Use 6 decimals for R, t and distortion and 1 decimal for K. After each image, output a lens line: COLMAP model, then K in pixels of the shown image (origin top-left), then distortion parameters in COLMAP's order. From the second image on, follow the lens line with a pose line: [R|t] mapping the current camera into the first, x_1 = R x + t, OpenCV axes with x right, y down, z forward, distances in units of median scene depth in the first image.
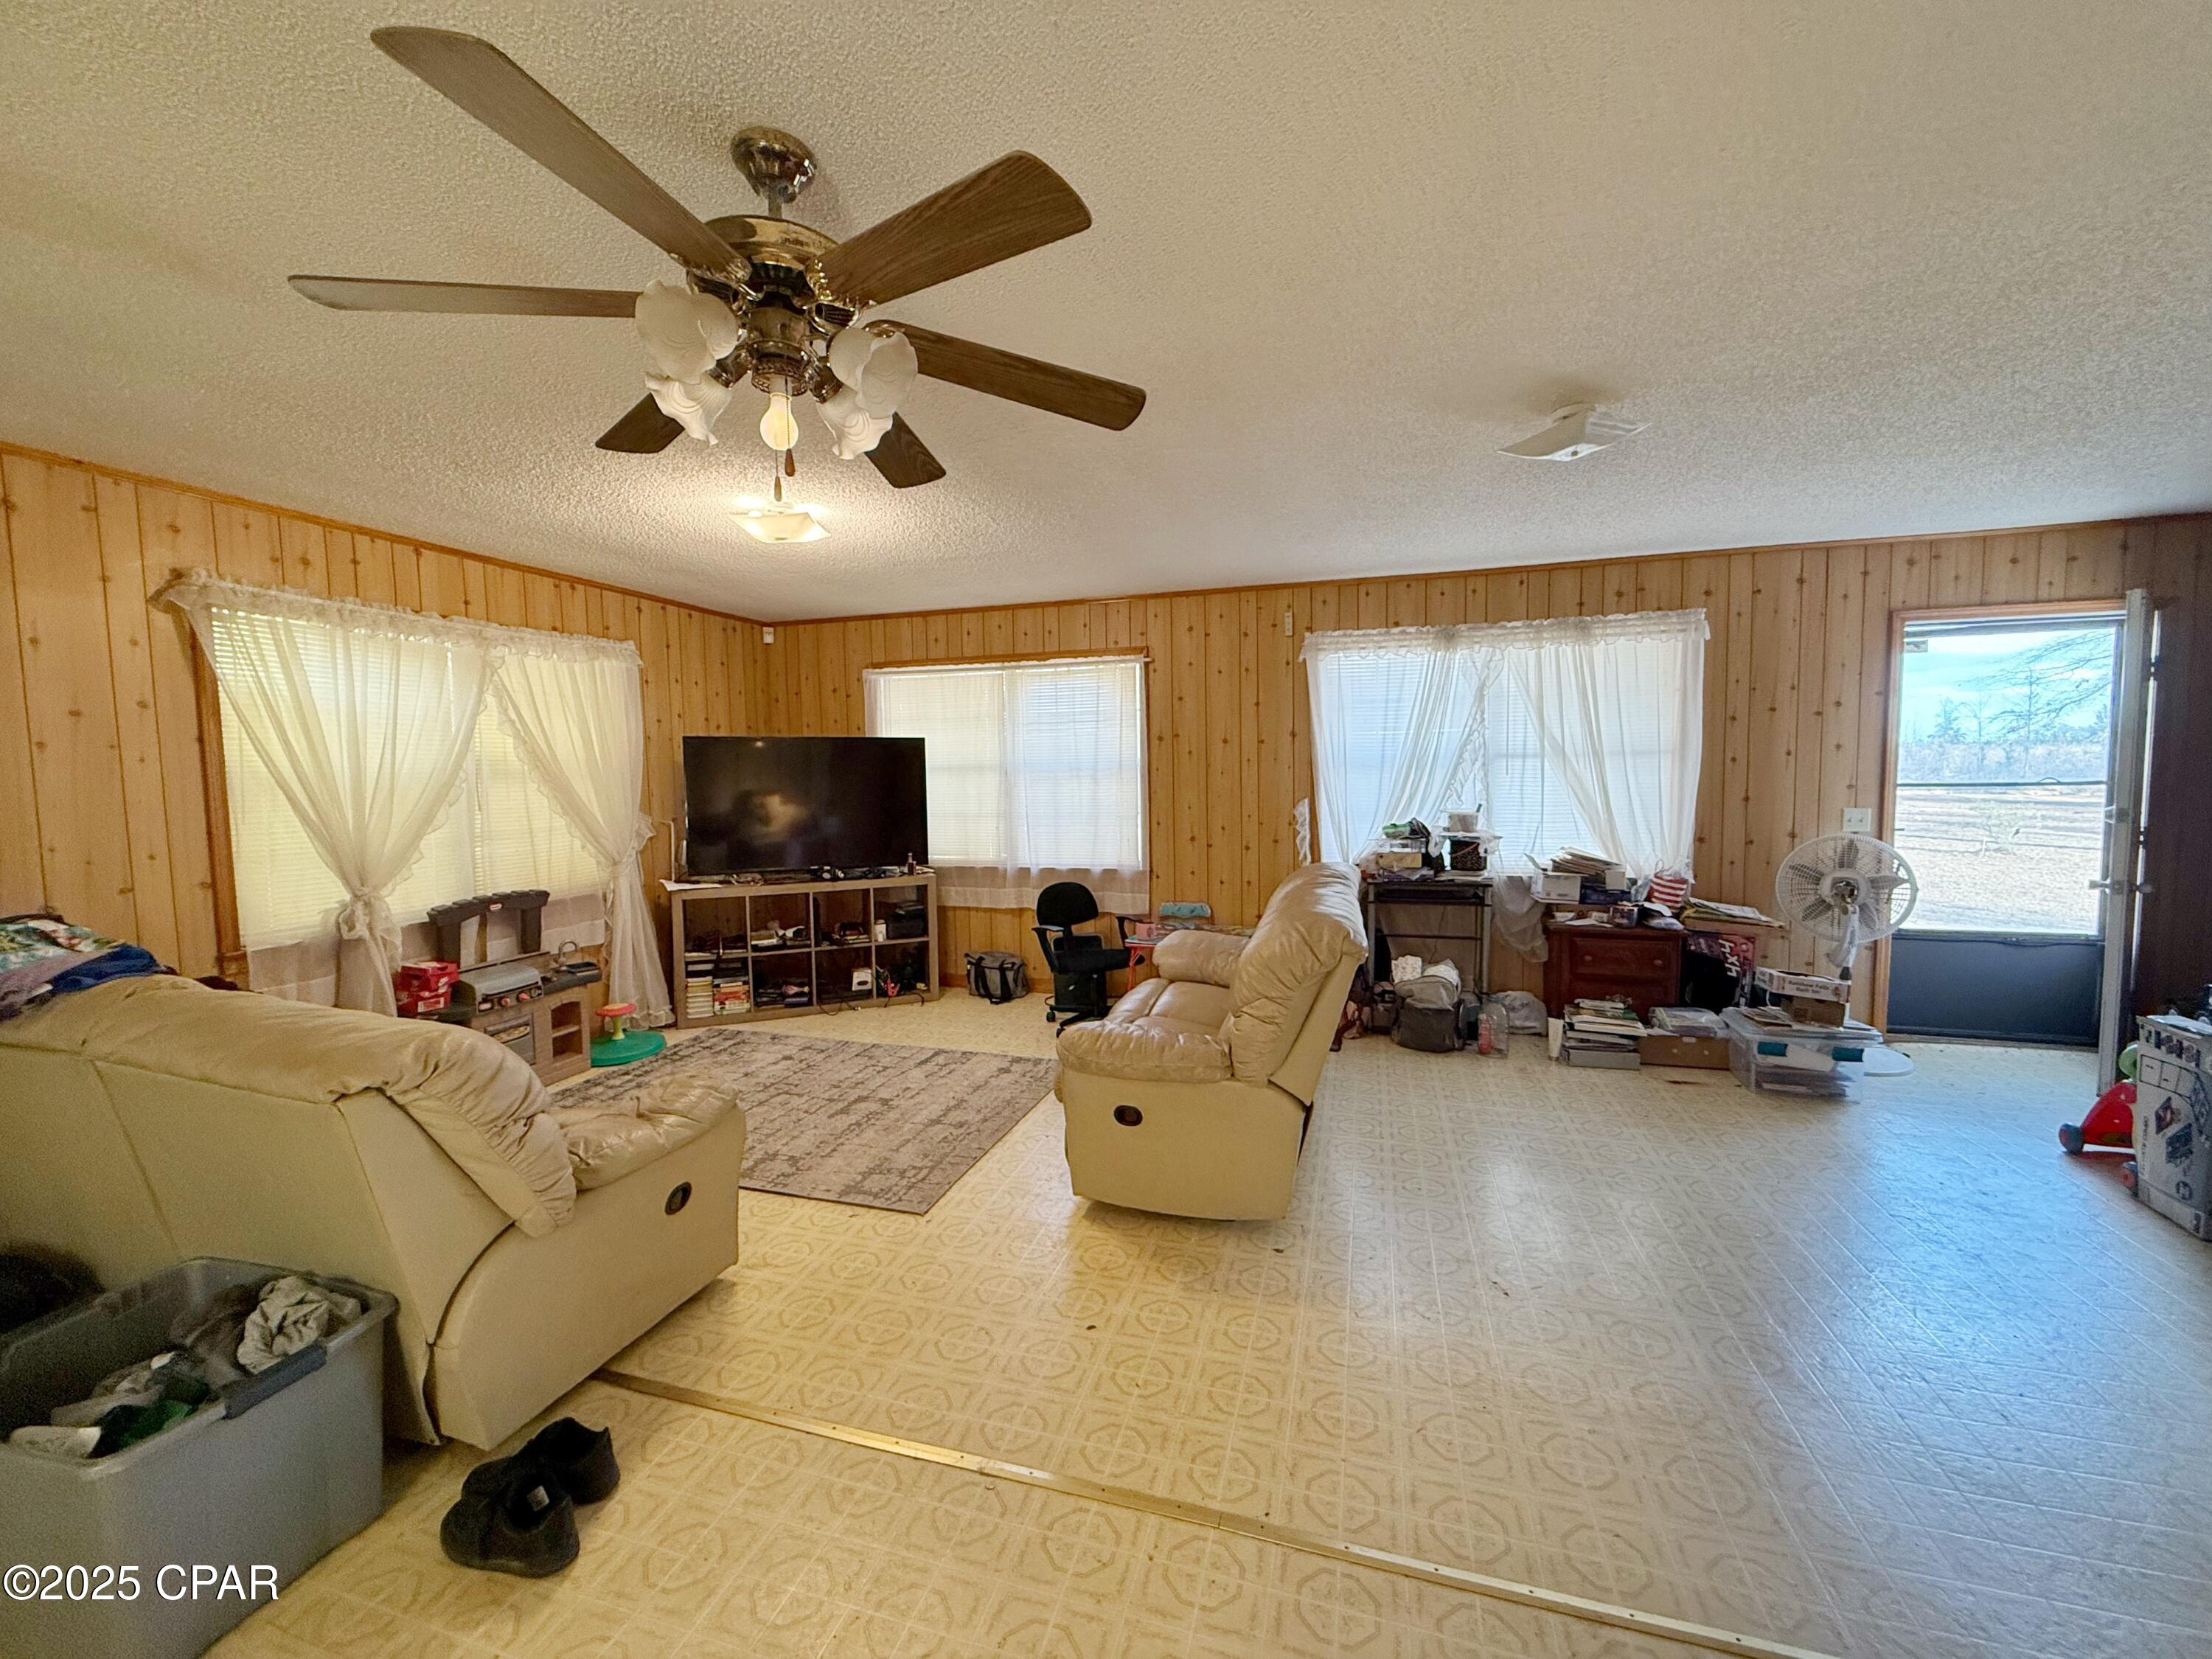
lens RADIAL K [[880.5, 0, 1098.9], [0, 880.5, 827.3], [0, 0, 1]] dist [0.001009, 0.000218]
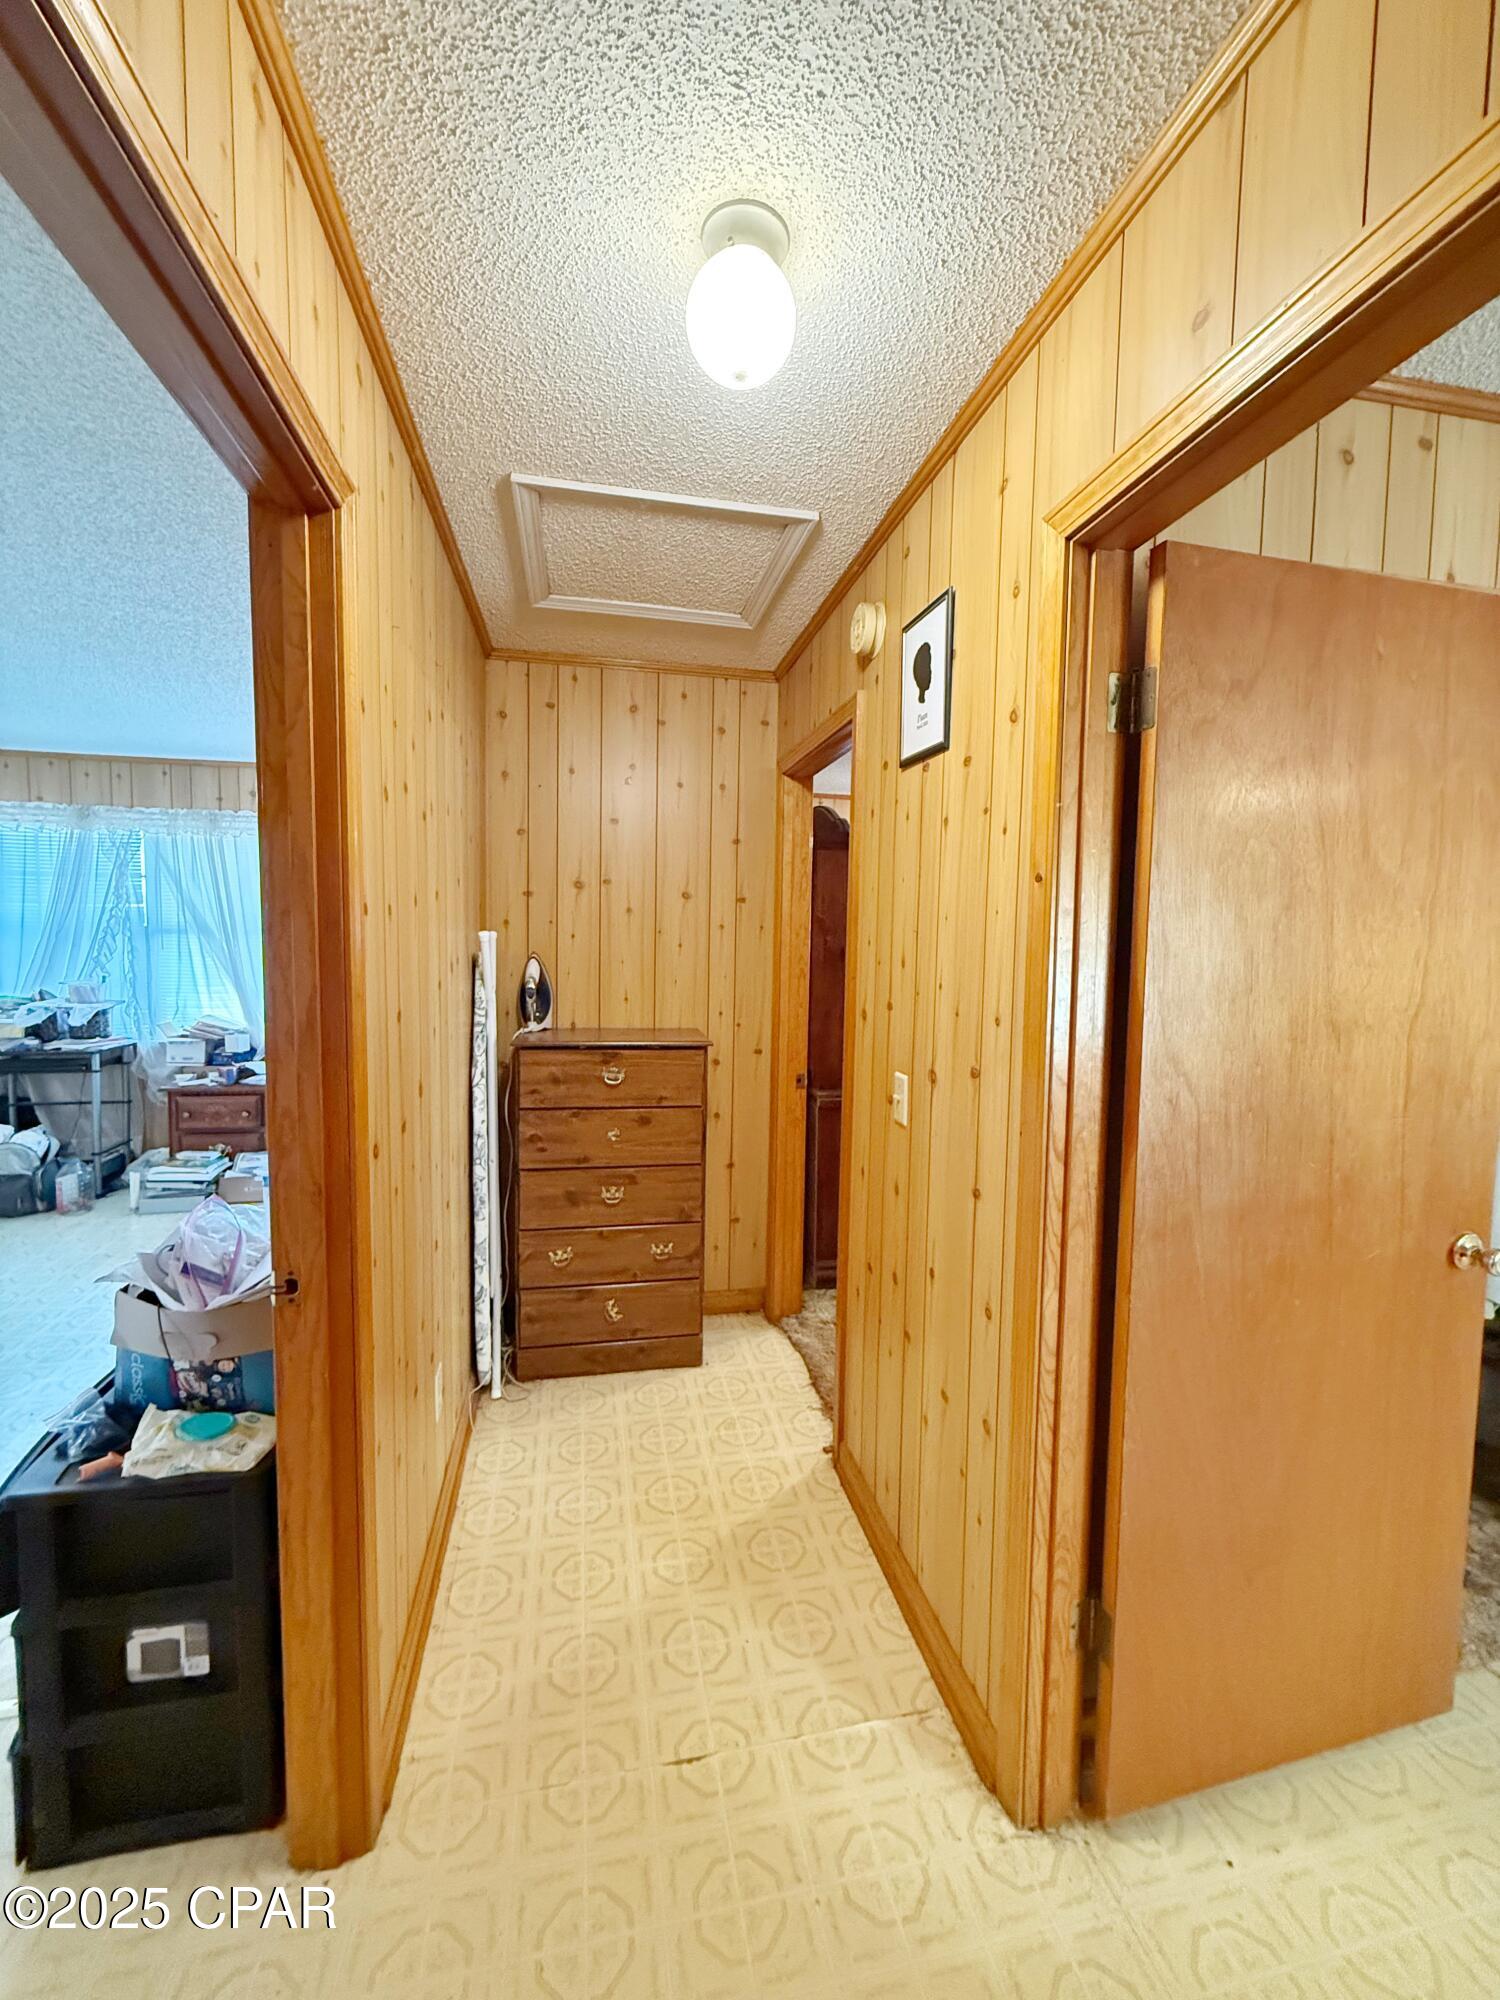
lens RADIAL K [[796.1, 0, 749.5], [0, 796.1, 993.0], [0, 0, 1]] dist [0.001009, 0.000218]
pose [[0.877312, -0.003695, 0.479906, 0.675797], [0.000693, 0.999979, 0.006433, -0.011962], [-0.479920, -0.005311, 0.877296, -0.225972]]
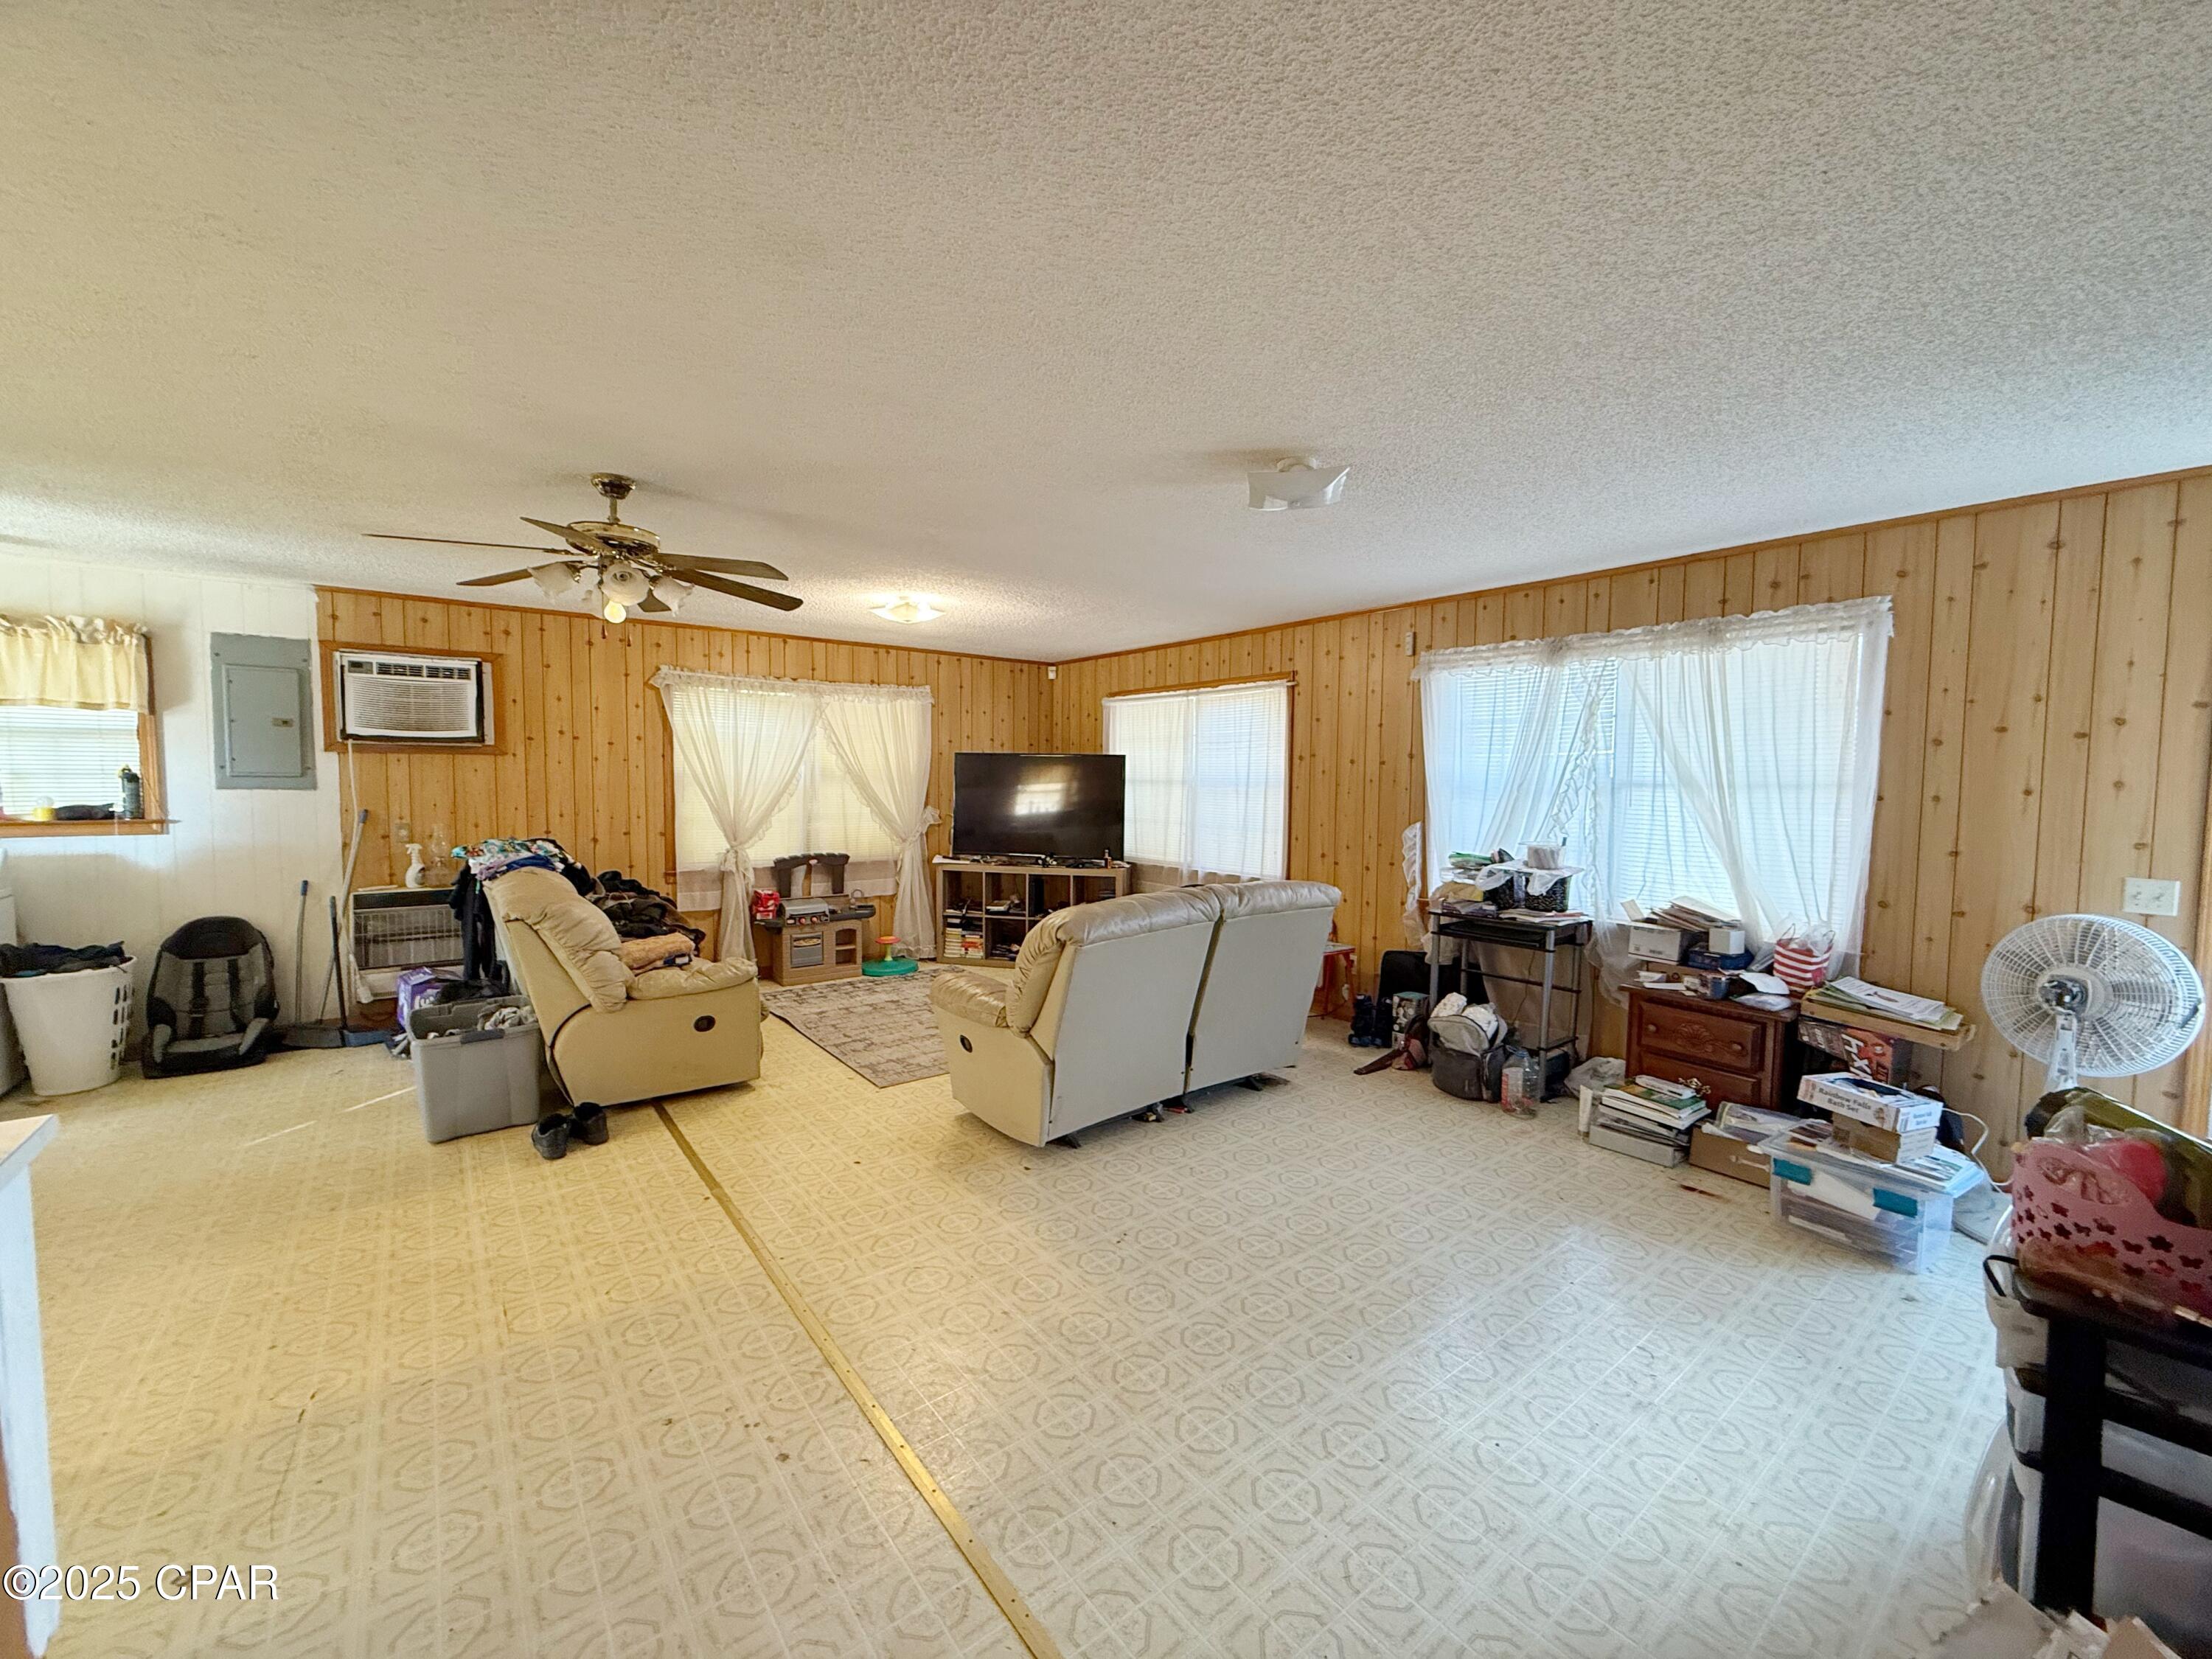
lens RADIAL K [[880.5, 0, 1098.6], [0, 880.5, 827.5], [0, 0, 1]] dist [0.001009, 0.000218]
pose [[0.814936, 0.057285, -0.576713, 0.578853], [-0.061657, 0.998025, 0.012009, -0.019018], [0.576262, 0.025772, 0.816859, 0.004526]]
